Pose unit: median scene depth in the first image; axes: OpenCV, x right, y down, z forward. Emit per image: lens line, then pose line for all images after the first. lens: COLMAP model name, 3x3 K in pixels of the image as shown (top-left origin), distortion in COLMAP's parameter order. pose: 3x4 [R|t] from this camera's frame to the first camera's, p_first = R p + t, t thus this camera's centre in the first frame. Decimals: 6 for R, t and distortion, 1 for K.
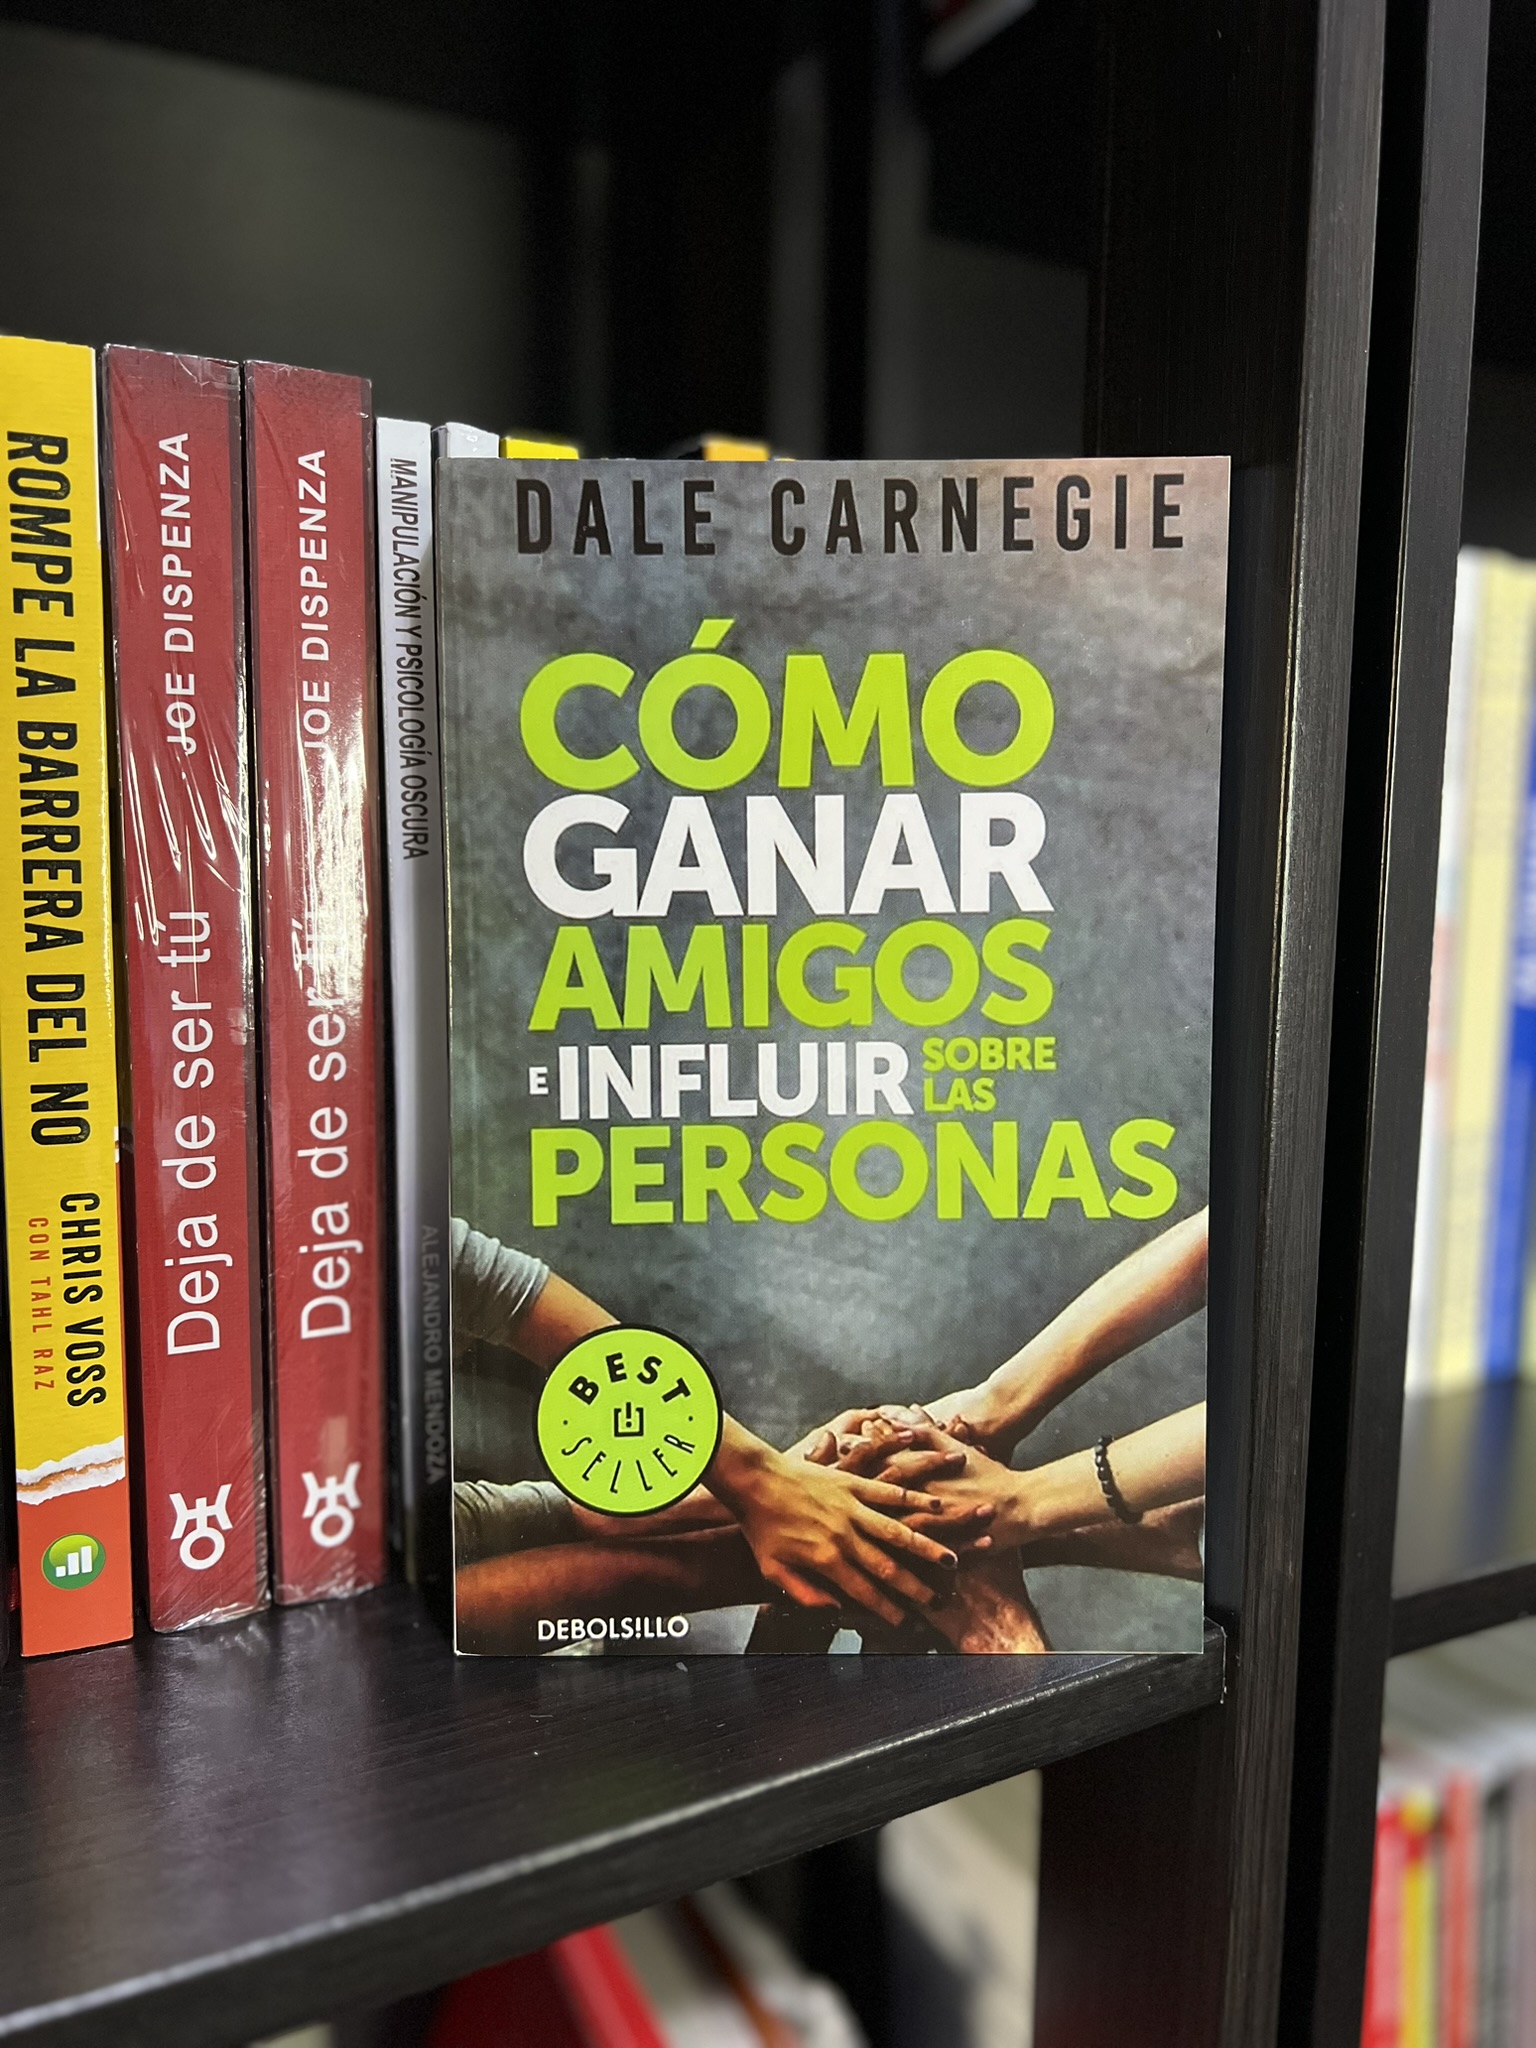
lens RADIAL K [[1524.9, 0, 760.4], [0, 1524.9, 1044.8], [0, 0, 1]] dist [-0.007059, -0.000196]
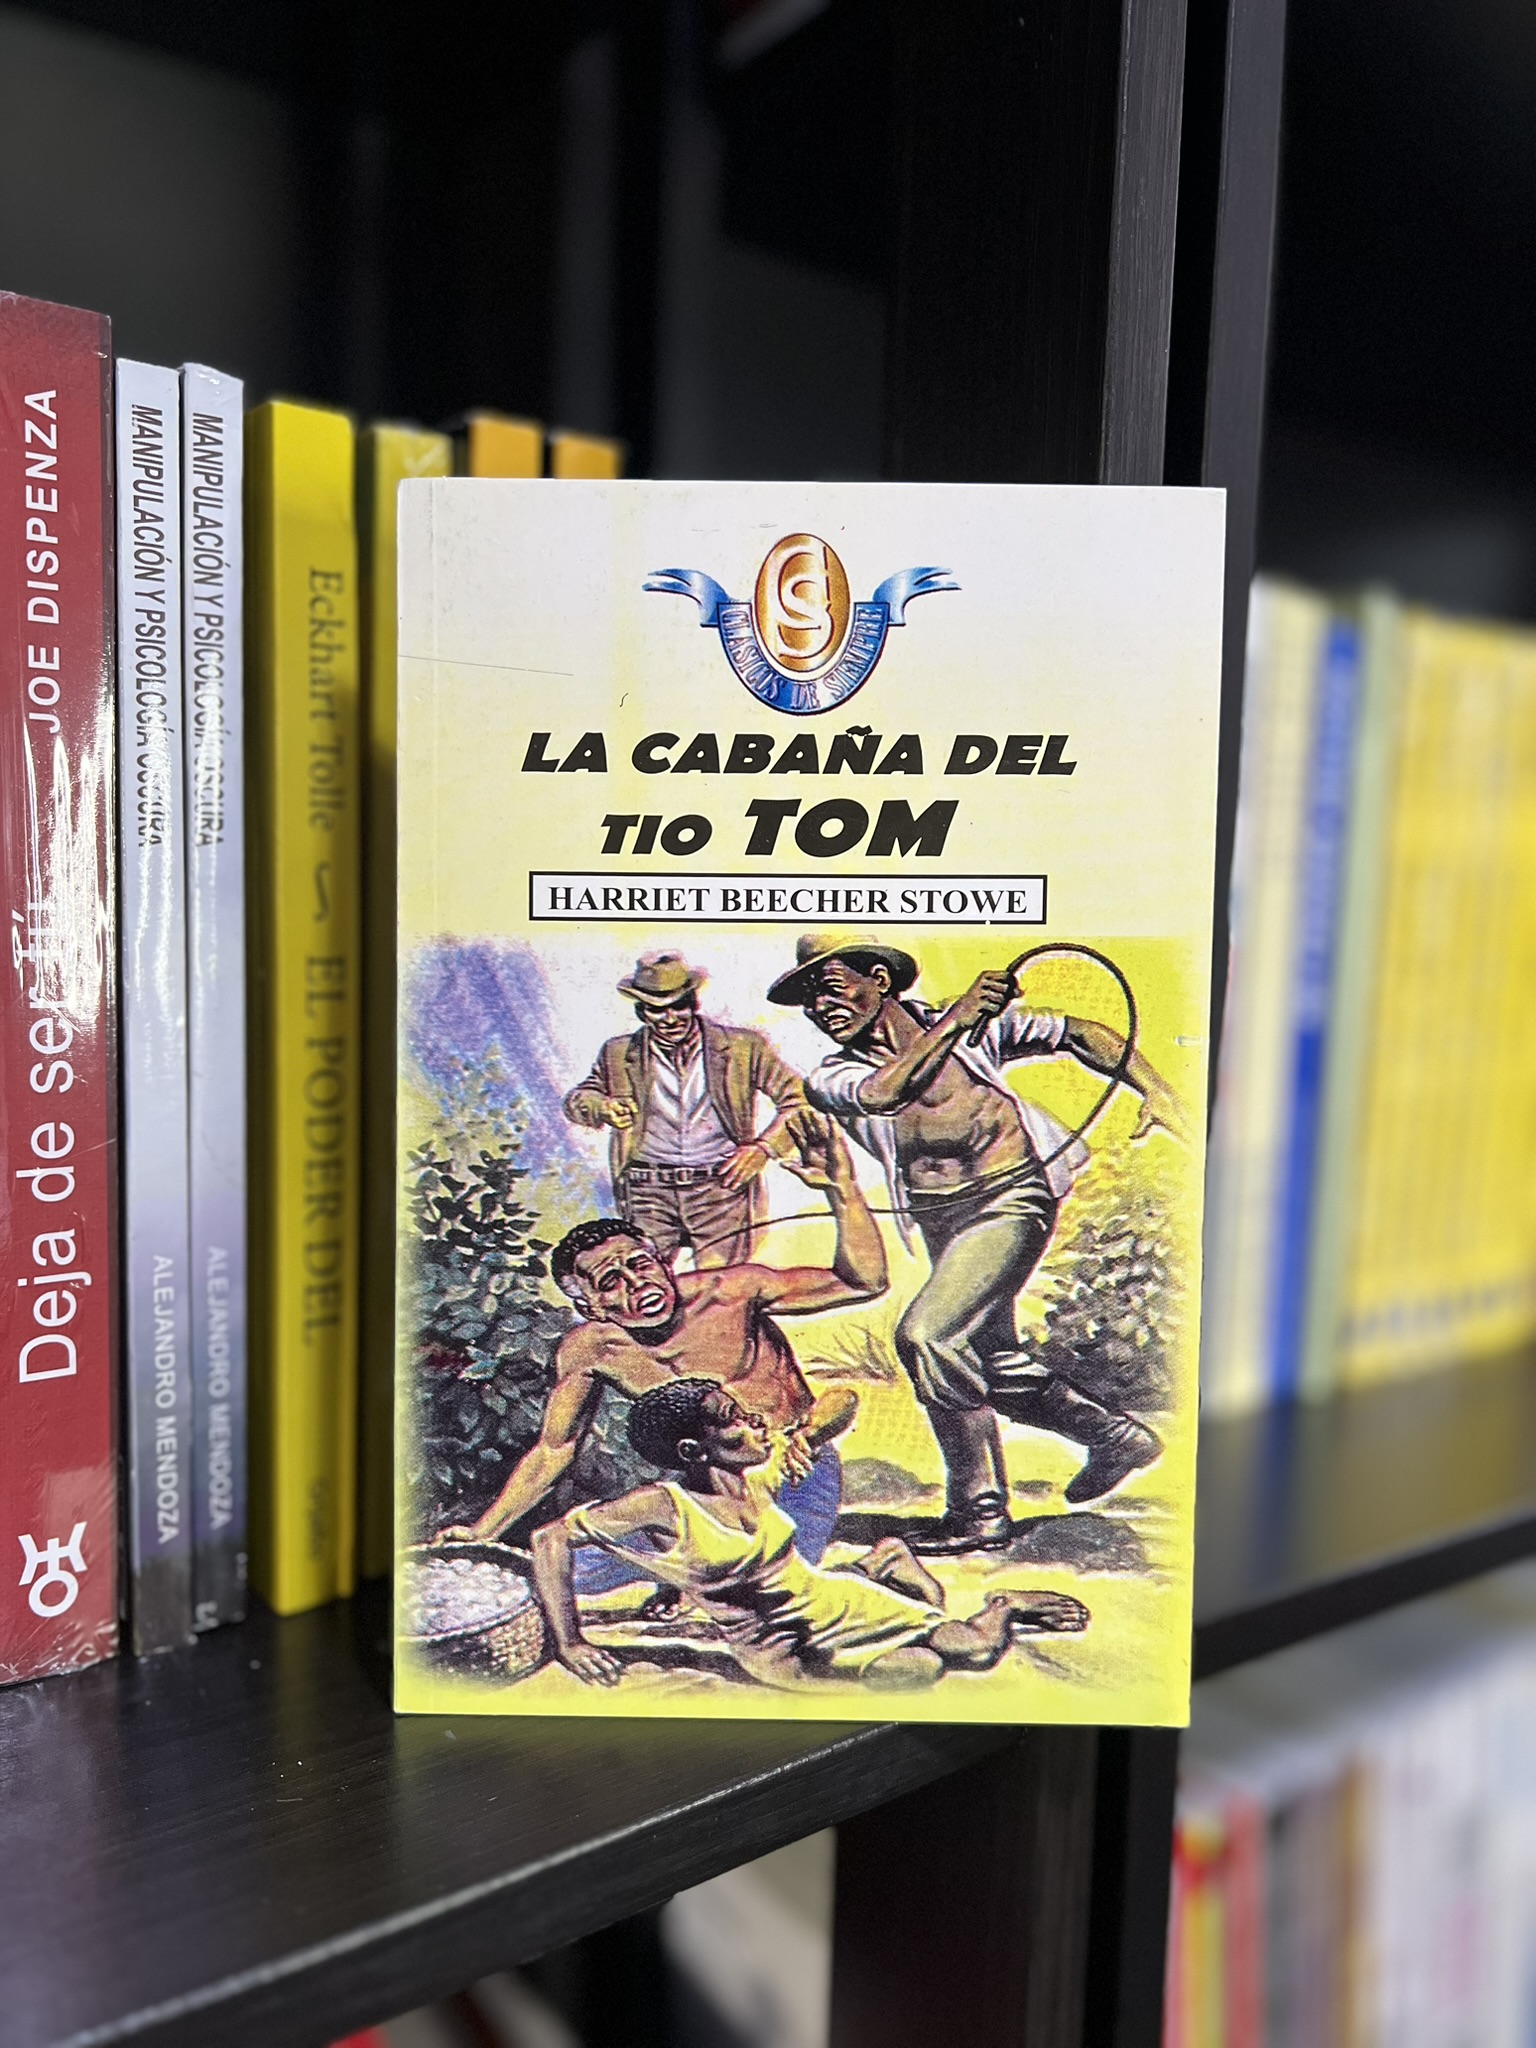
lens RADIAL K [[1524.9, 0, 740.9], [0, 1524.9, 1054.1], [0, 0, 1]] dist [-0.007059, -0.000196]
pose [[0.991859, 0.005527, 0.127219, 0.002764], [-0.002989, 0.999793, -0.020128, 0.017823], [-0.127304, 0.019584, 0.991670, 0.063274]]
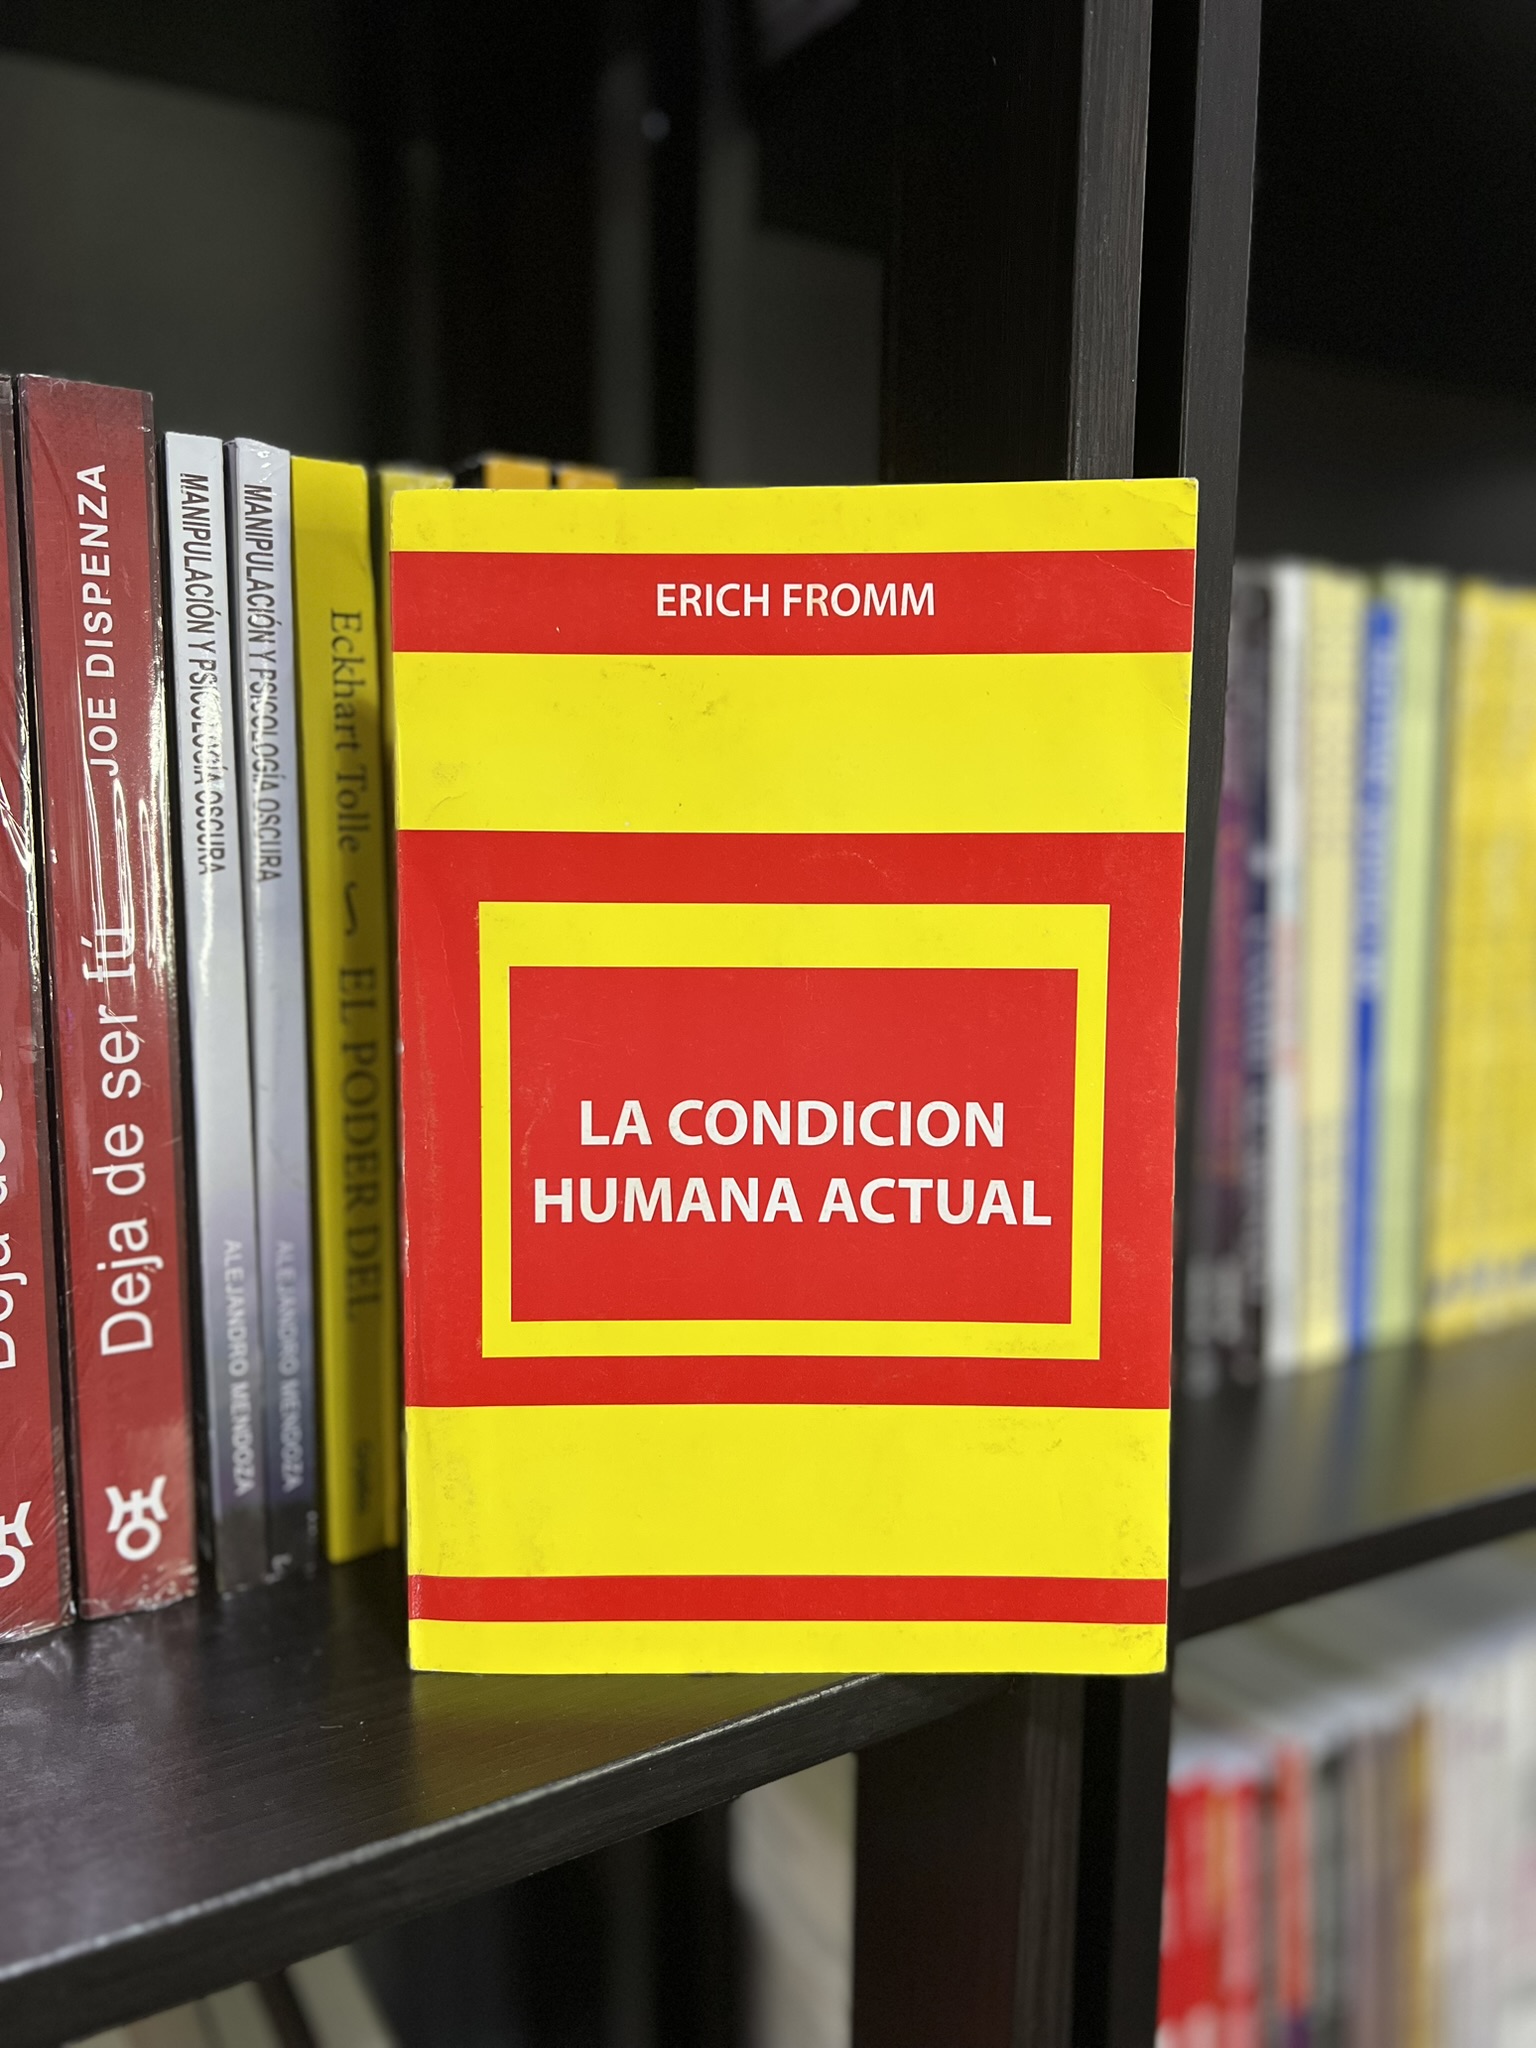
lens RADIAL K [[1524.9, 0, 764.0], [0, 1524.9, 1042.8], [0, 0, 1]] dist [-0.007059, -0.000196]
pose [[0.998946, -0.007366, 0.045308, 0.091833], [0.006526, 0.999805, 0.018653, -0.028751], [-0.045437, -0.018338, 0.998799, -0.015911]]
